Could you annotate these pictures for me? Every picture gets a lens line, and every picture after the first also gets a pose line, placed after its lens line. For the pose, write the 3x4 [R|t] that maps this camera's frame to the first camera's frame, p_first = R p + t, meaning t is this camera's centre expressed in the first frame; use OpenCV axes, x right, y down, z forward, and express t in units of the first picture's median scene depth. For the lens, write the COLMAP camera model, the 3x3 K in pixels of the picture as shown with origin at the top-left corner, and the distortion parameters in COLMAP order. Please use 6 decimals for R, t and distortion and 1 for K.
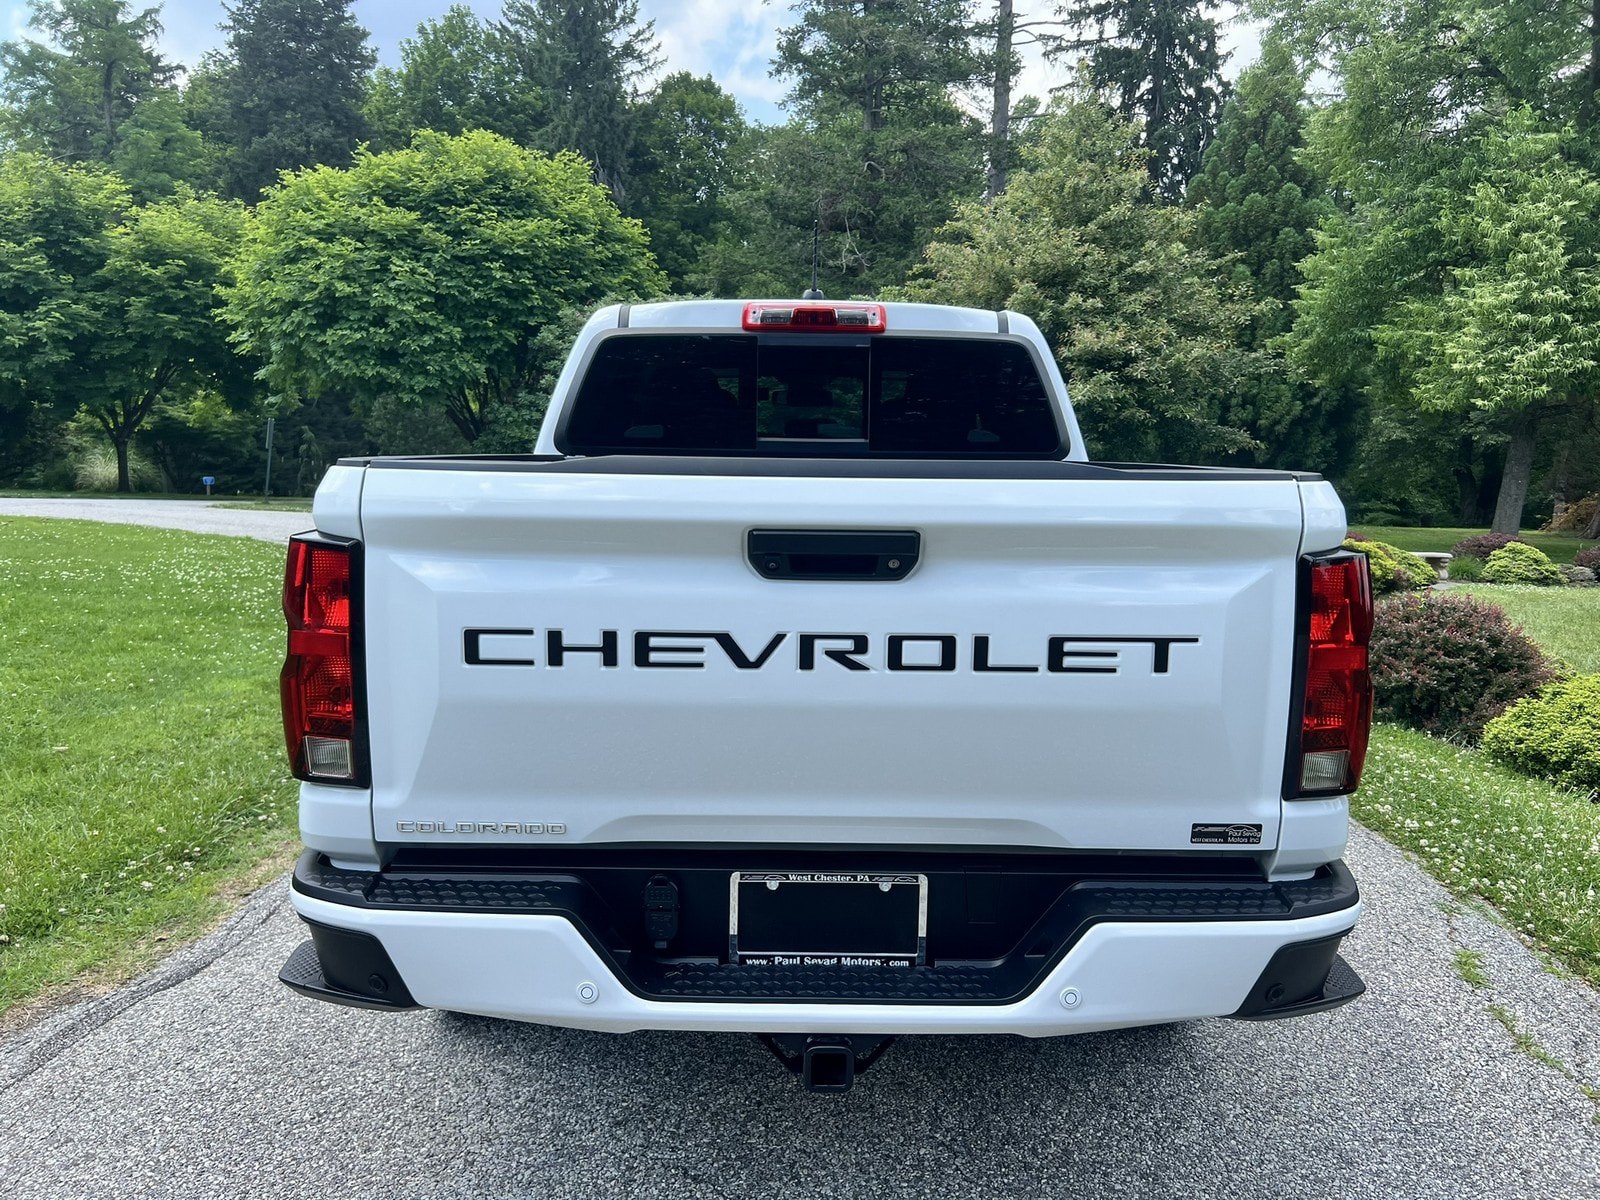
lens RADIAL K [[1230.4, 0, 793.8], [0, 1230.4, 604.4], [0, 0, 1]] dist [0.048898, -0.059991]
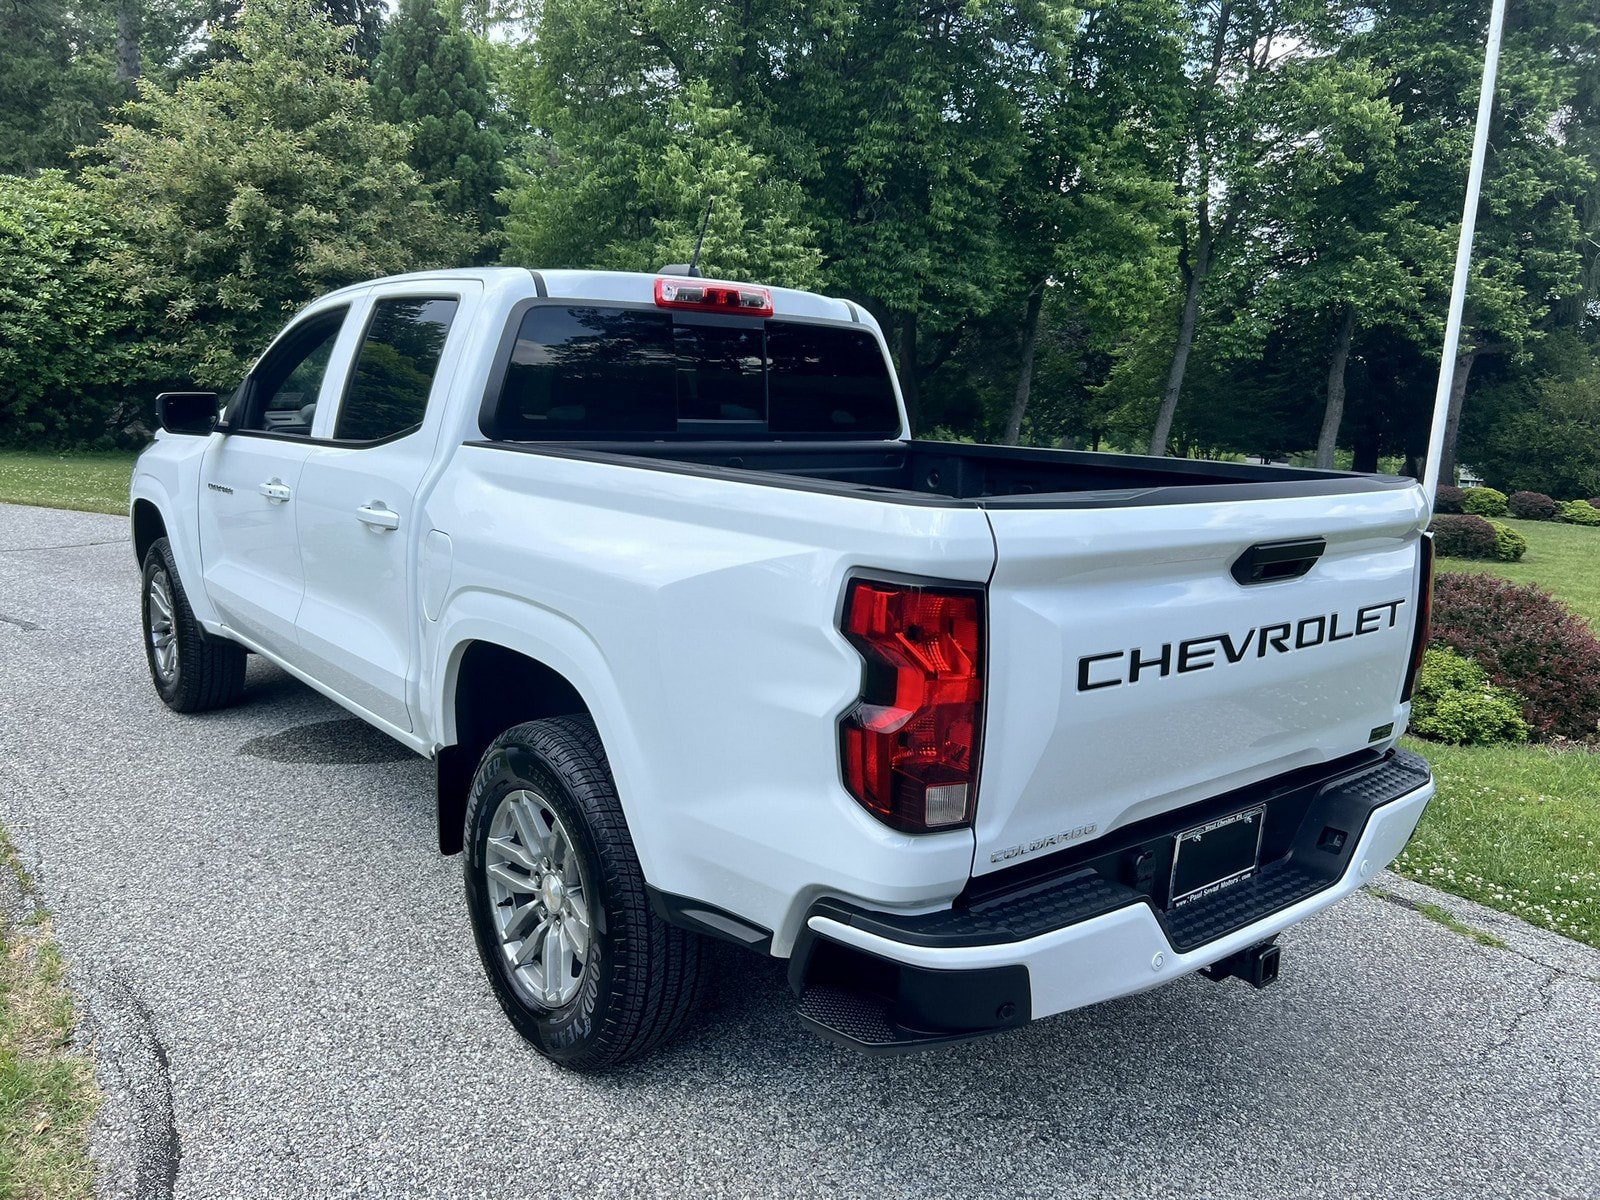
lens RADIAL K [[1230.4, 0, 789.4], [0, 1230.4, 608.5], [0, 0, 1]] dist [0.048898, -0.059991]
pose [[0.779051, -0.101692, 0.618658, -0.098791], [0.058249, 0.994230, 0.090076, -0.011162], [-0.624249, -0.034137, 0.780479, 0.028813]]
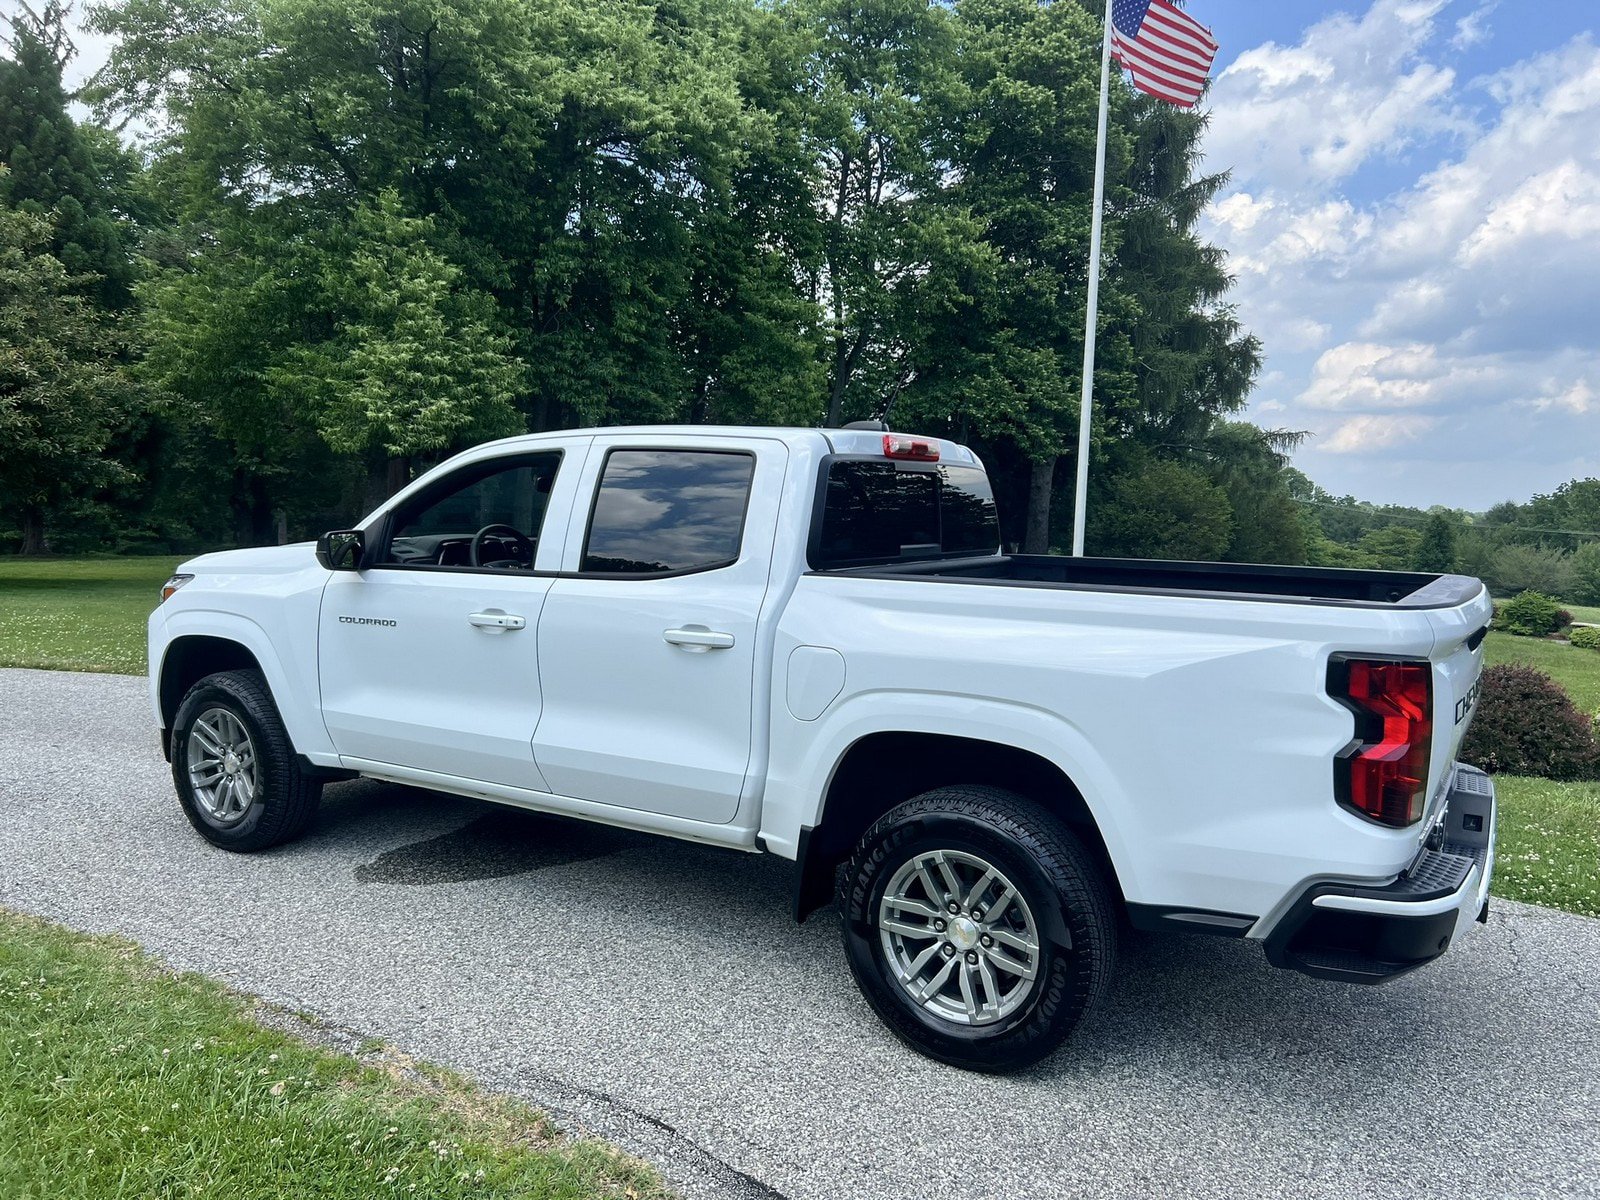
lens RADIAL K [[1230.4, 0, 805.0], [0, 1230.4, 603.2], [0, 0, 1]] dist [0.048898, -0.059991]
pose [[0.528986, -0.081057, 0.844750, -0.188389], [0.094554, 0.994859, 0.036251, -0.022494], [-0.843346, 0.060699, 0.533931, 0.074912]]
